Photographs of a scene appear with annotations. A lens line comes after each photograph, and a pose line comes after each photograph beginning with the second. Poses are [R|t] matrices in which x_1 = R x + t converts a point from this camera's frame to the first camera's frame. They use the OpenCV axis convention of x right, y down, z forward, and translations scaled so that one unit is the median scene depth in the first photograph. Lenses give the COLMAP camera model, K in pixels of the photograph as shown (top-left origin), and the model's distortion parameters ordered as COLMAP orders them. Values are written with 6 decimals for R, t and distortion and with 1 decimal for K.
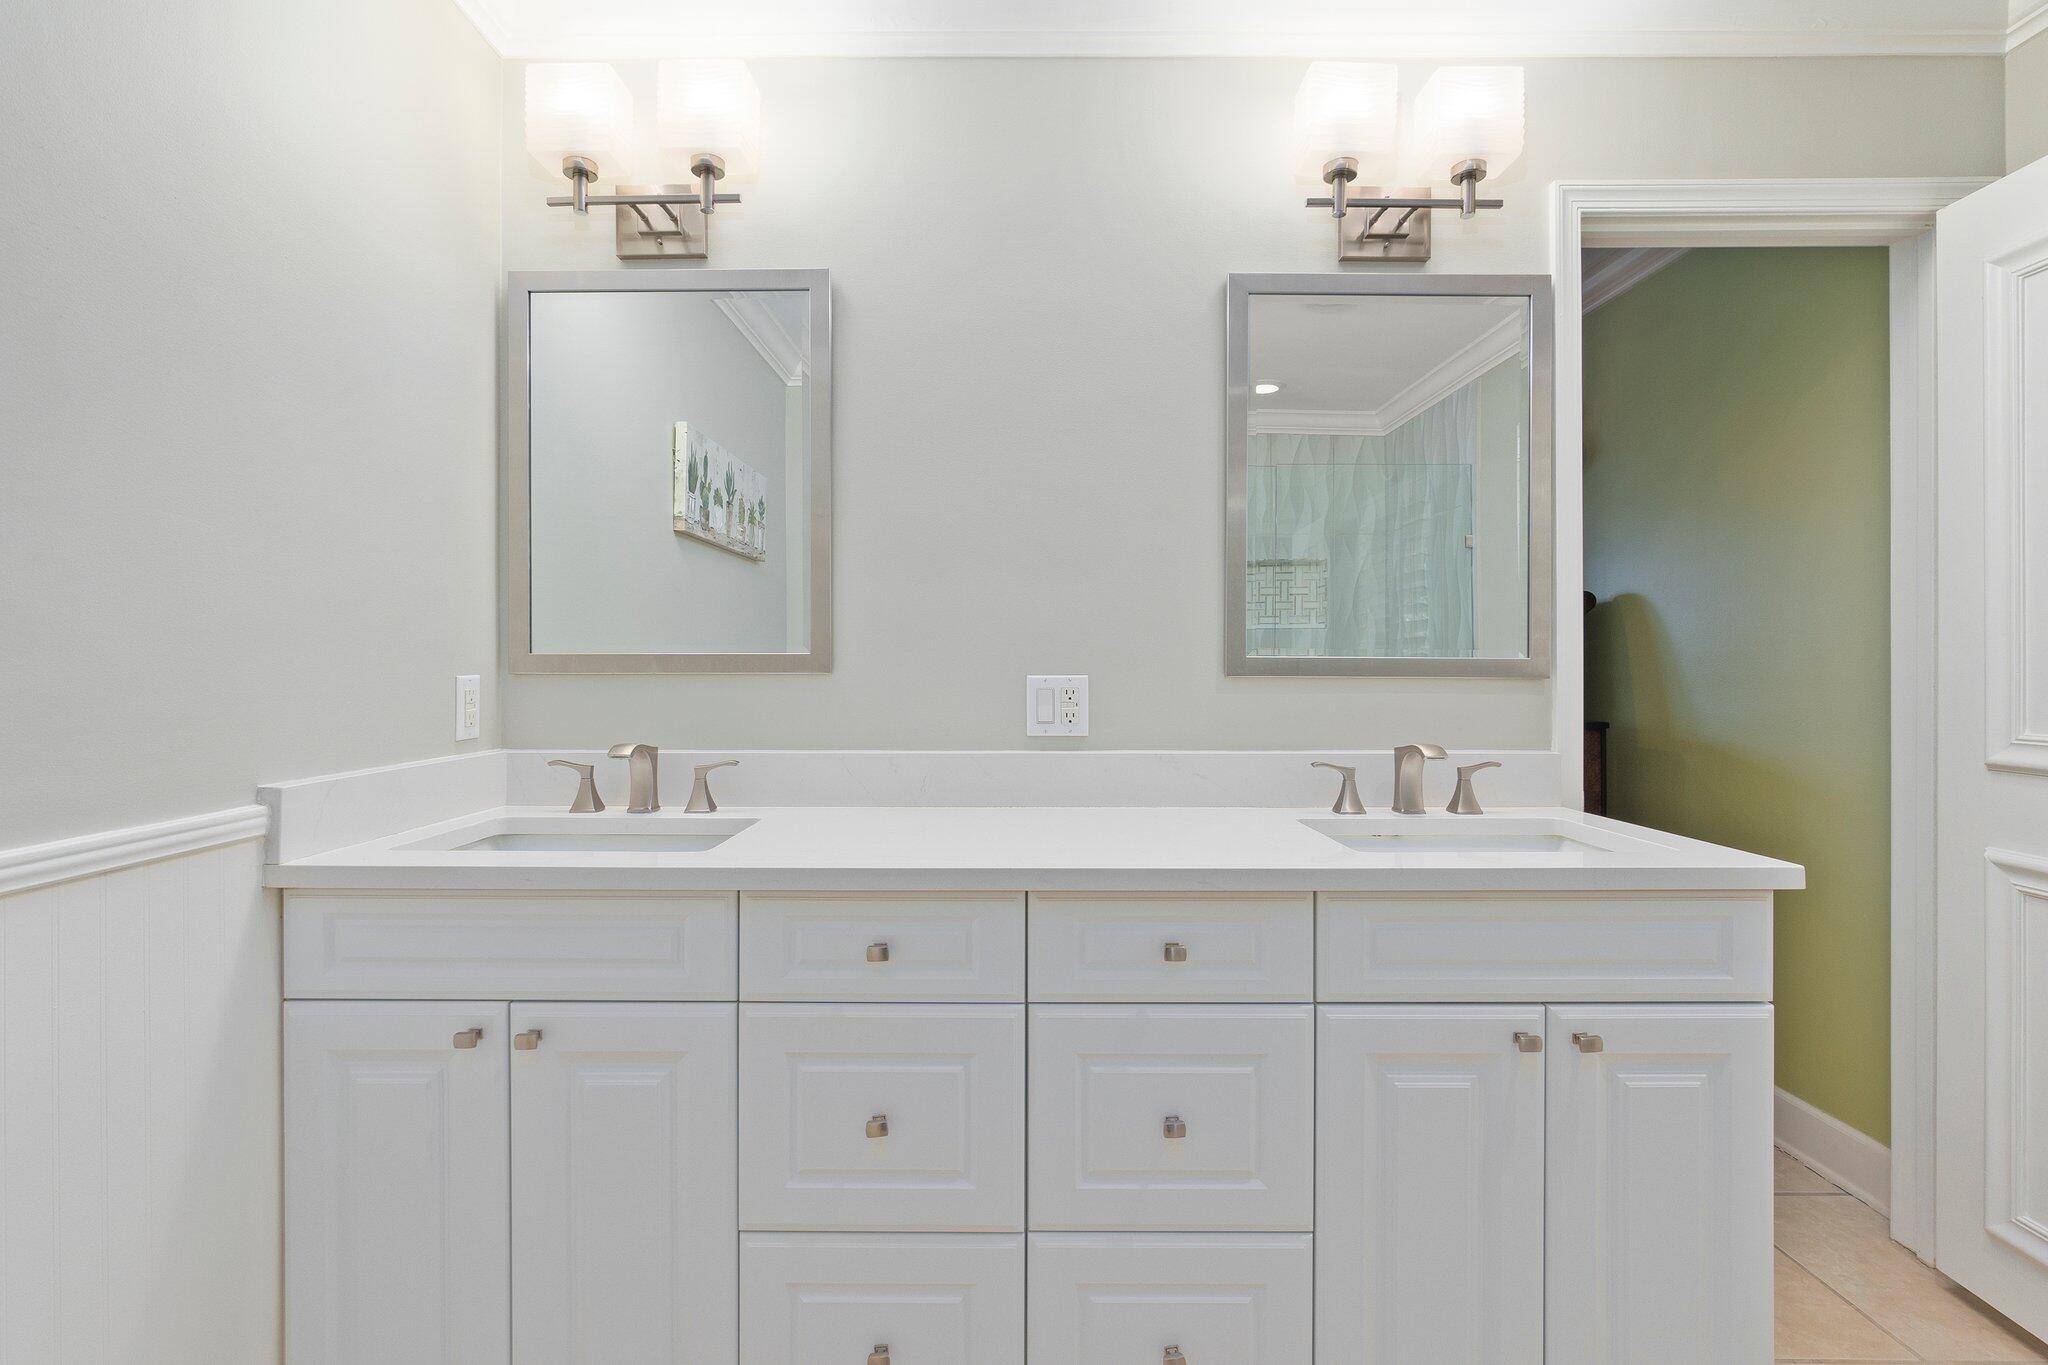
lens RADIAL K [[942.6, 0, 1022.2], [0, 942.6, 679.3], [0, 0, 1]] dist [-0.008254, -0.000079]
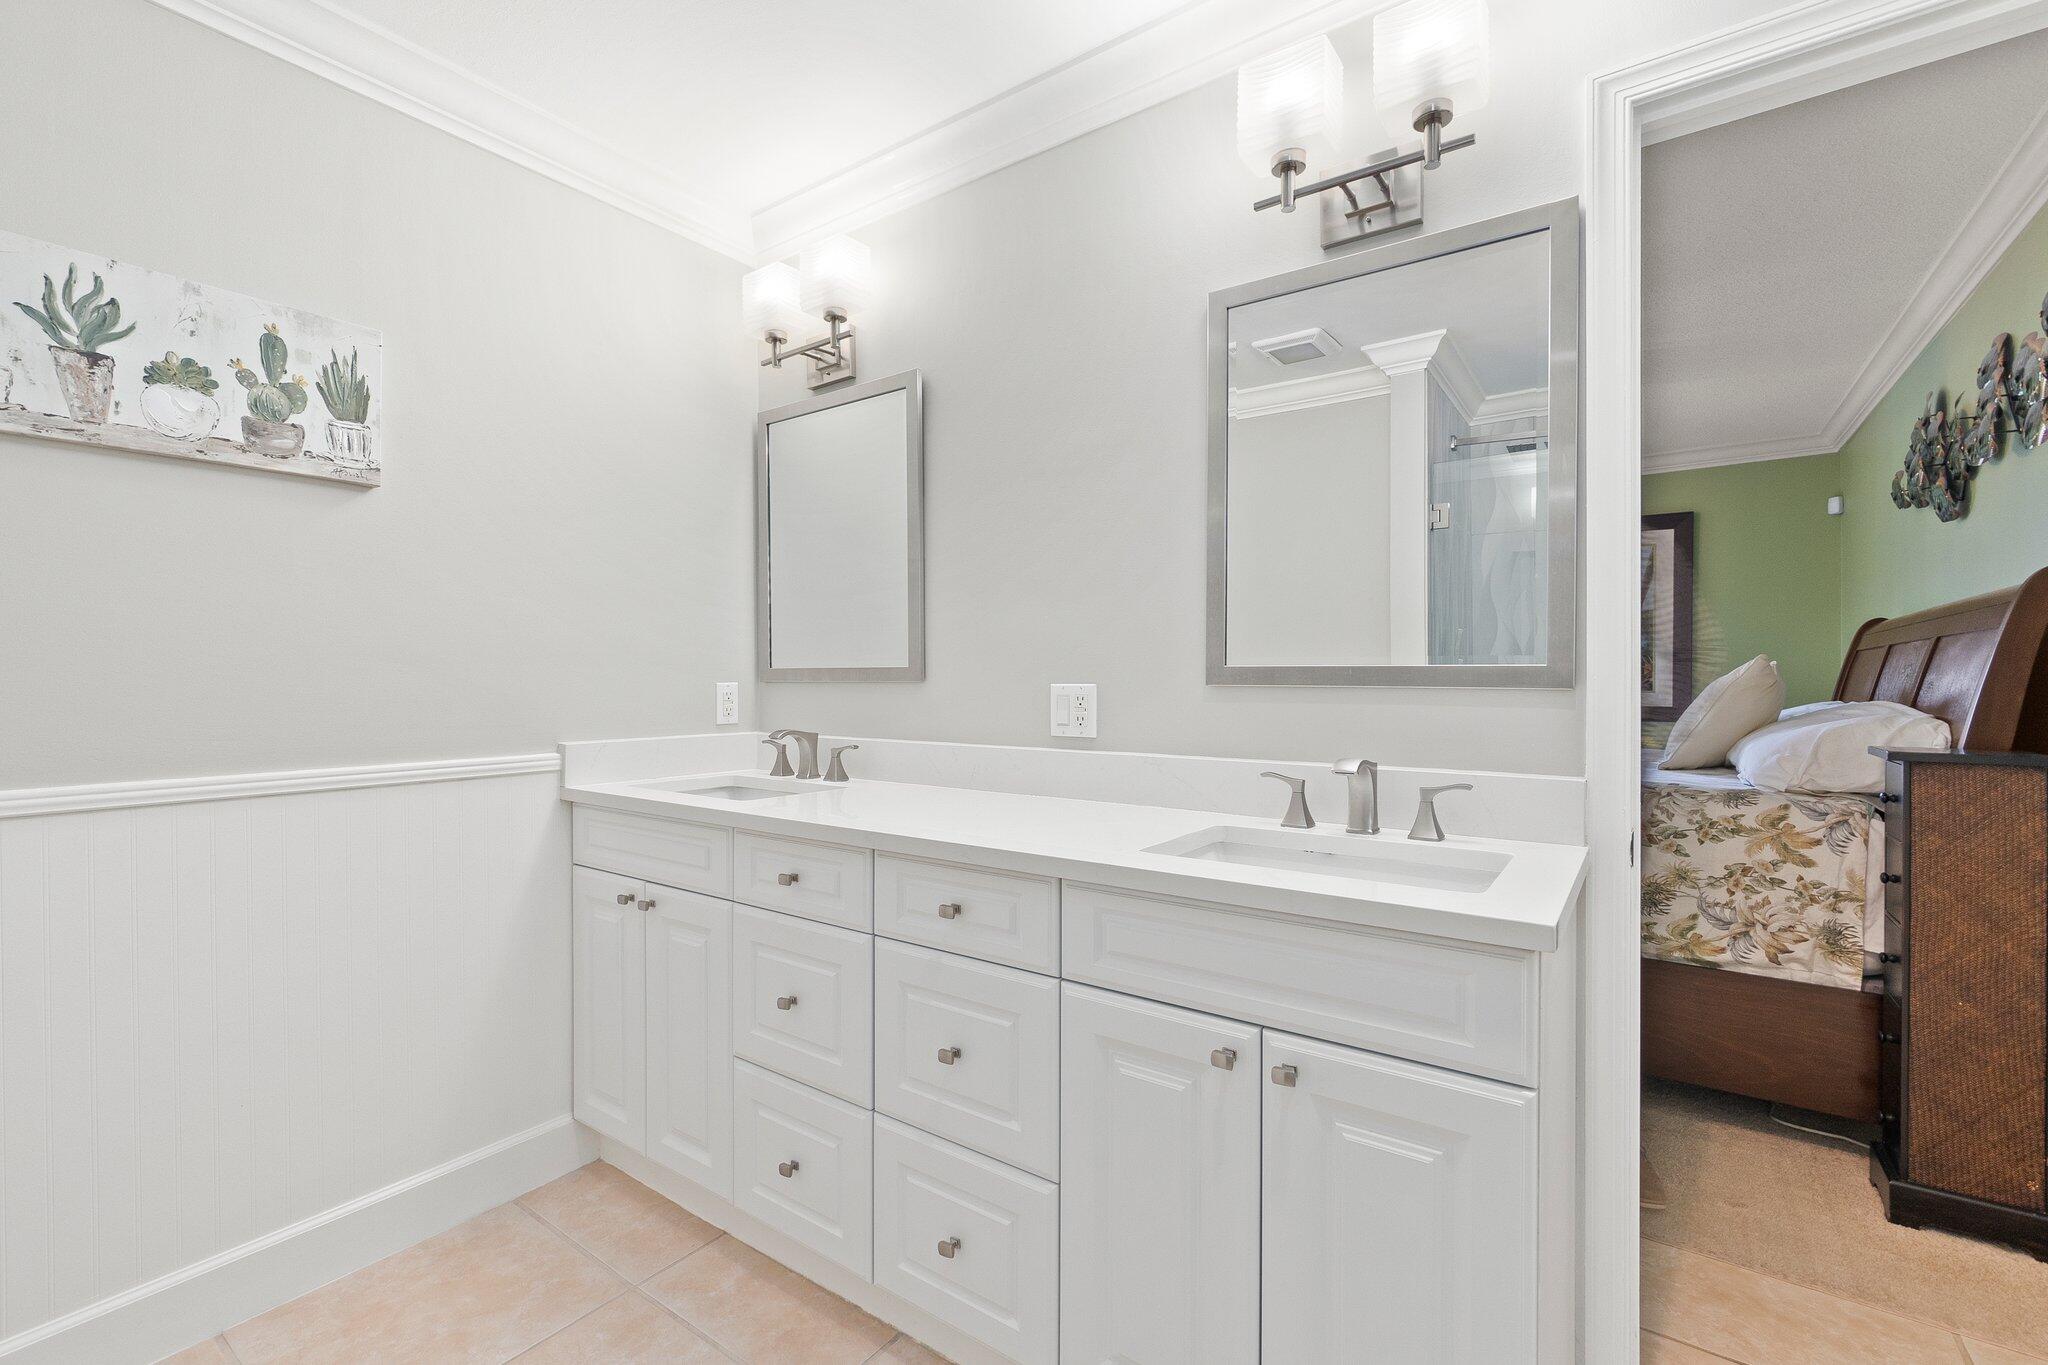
lens RADIAL K [[884.0, 0, 1014.1], [0, 884.0, 699.7], [0, 0, 1]] dist [-0.002334, -0.000248]
pose [[0.813949, 0.013634, -0.580777, 0.634496], [-0.006870, 0.999881, 0.013845, 0.000798], [0.580896, -0.007279, 0.813945, 0.088906]]
